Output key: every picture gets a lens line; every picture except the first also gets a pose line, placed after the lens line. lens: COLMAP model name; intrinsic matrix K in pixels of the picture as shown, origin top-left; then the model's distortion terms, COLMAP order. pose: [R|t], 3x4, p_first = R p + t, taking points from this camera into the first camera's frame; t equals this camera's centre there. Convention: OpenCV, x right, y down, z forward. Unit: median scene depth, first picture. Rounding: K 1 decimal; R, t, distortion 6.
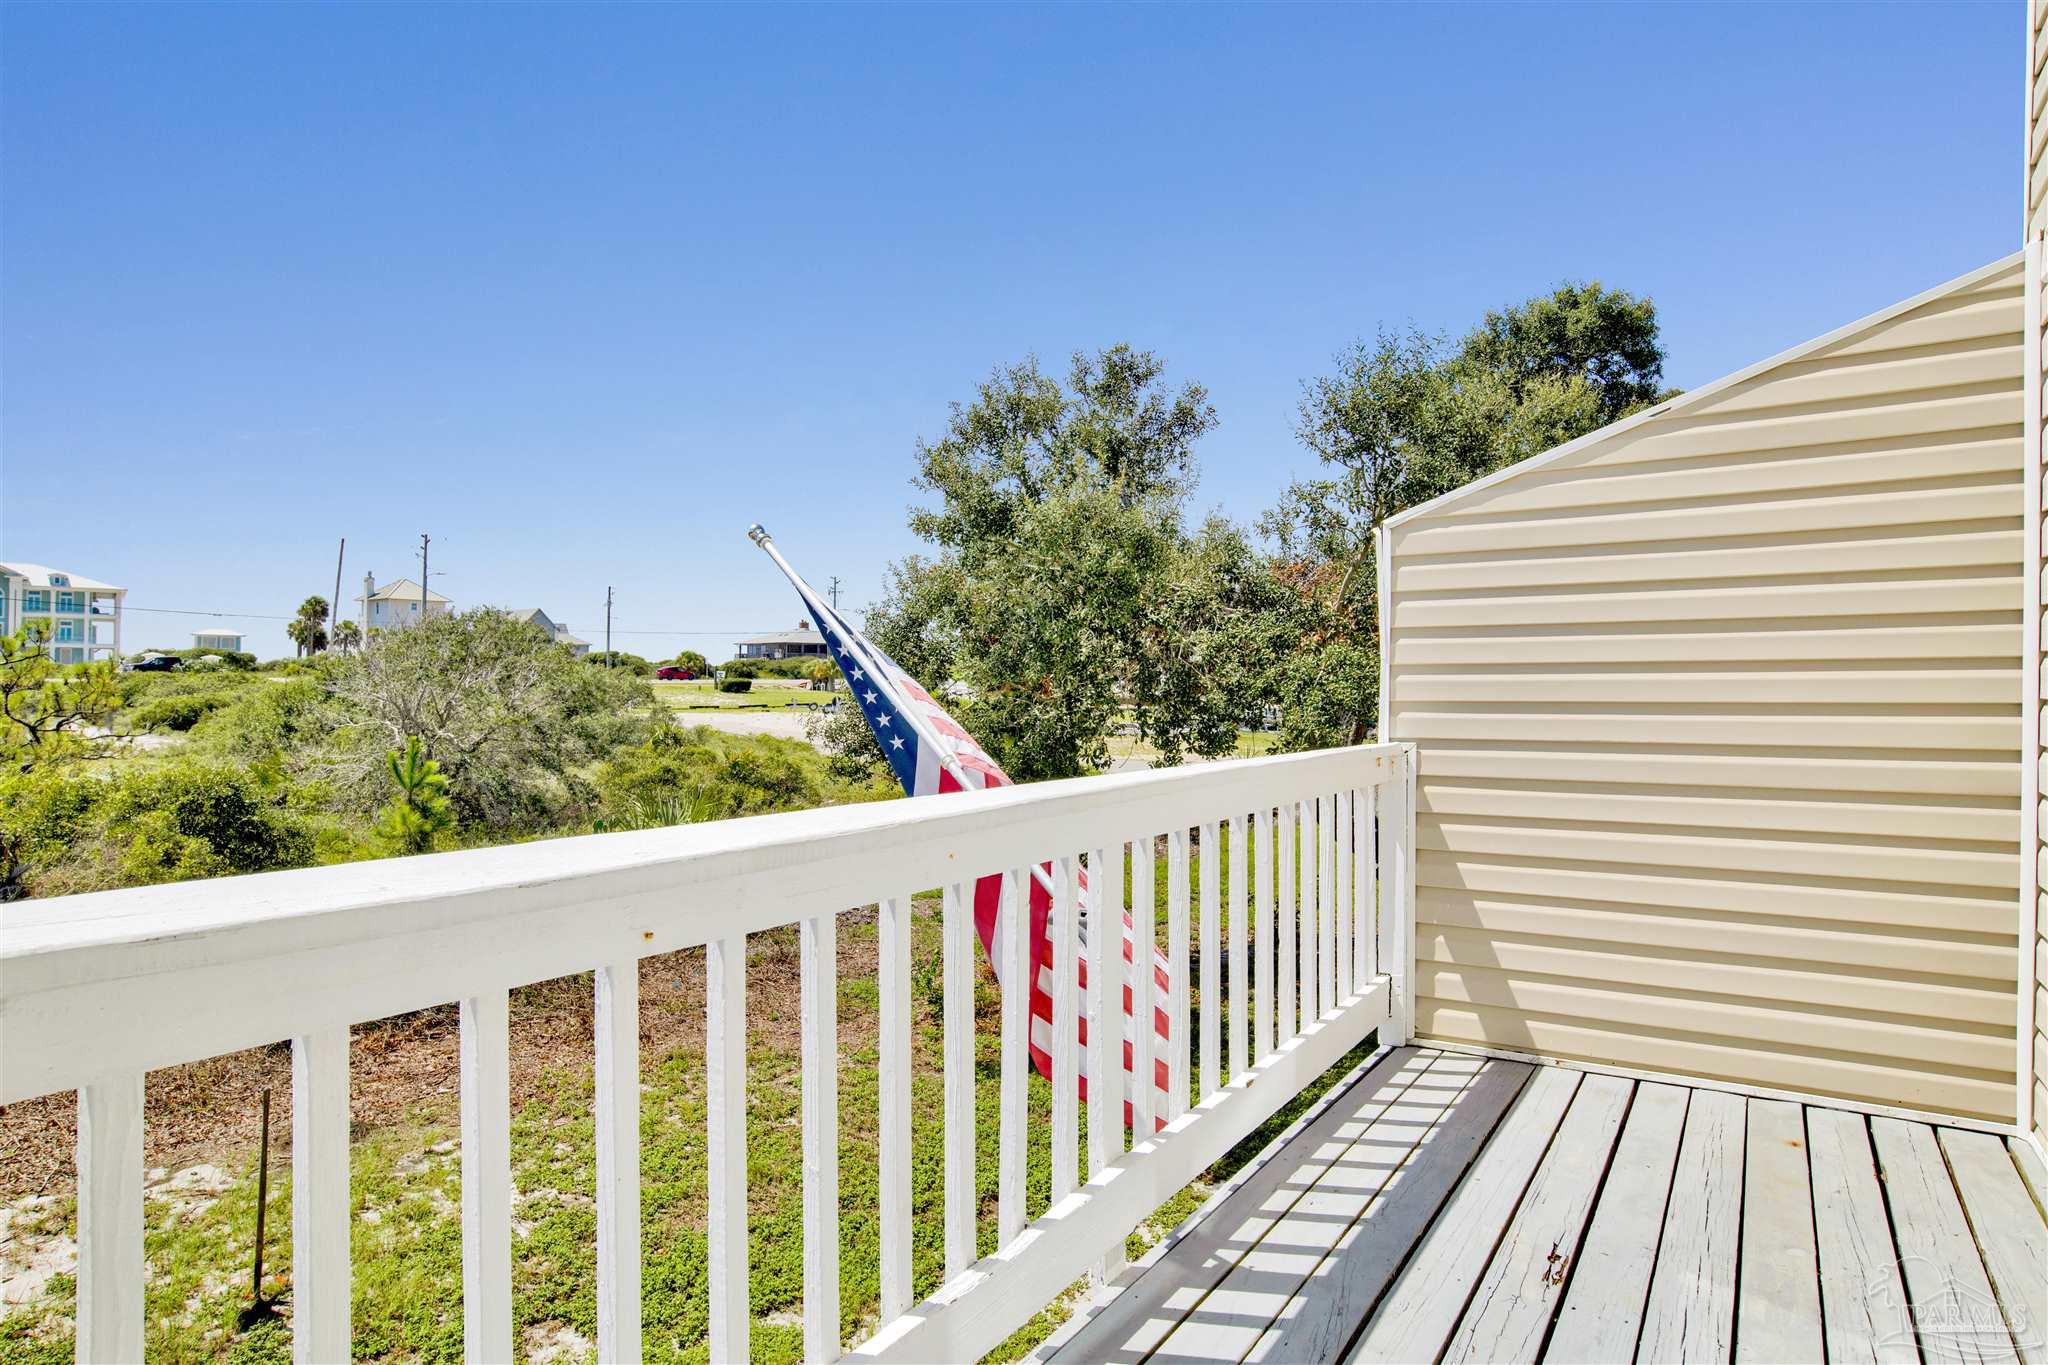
lens RADIAL K [[1207.0, 0, 1024.0], [0, 1207.0, 682.5], [0, 0, 1]] dist [-0.000780, 0.001691]
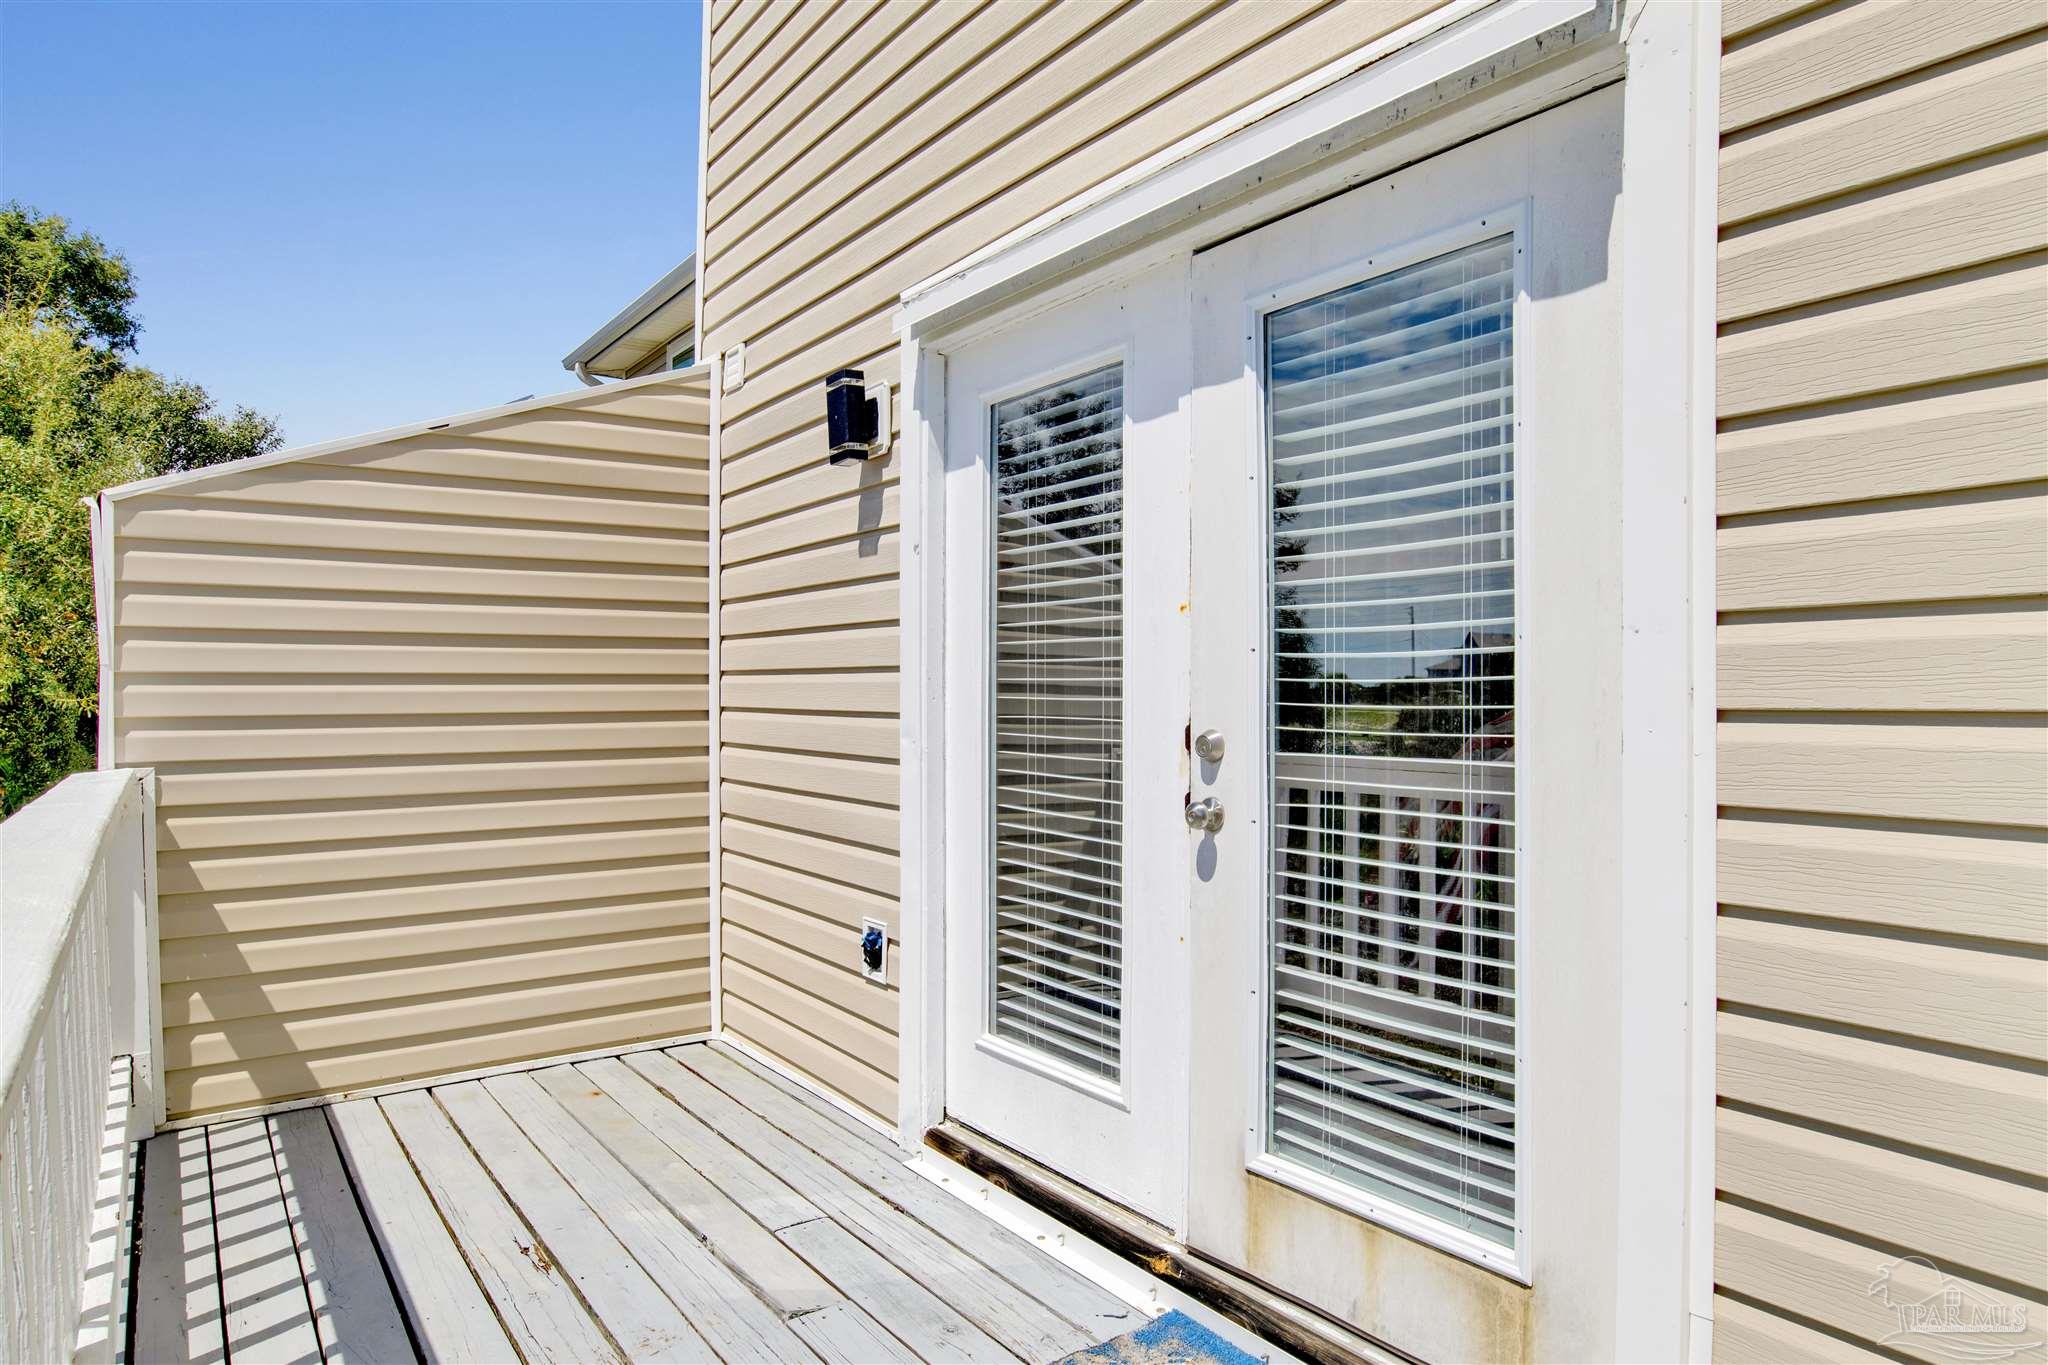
lens RADIAL K [[1251.9, 0, 1022.4], [0, 1251.9, 727.9], [0, 0, 1]] dist [0.001728, 0.002114]
pose [[0.393489, -0.024016, 0.919016, -0.236770], [0.000494, 0.999664, 0.025911, 0.001179], [-0.919329, -0.009742, 0.393368, 0.125131]]
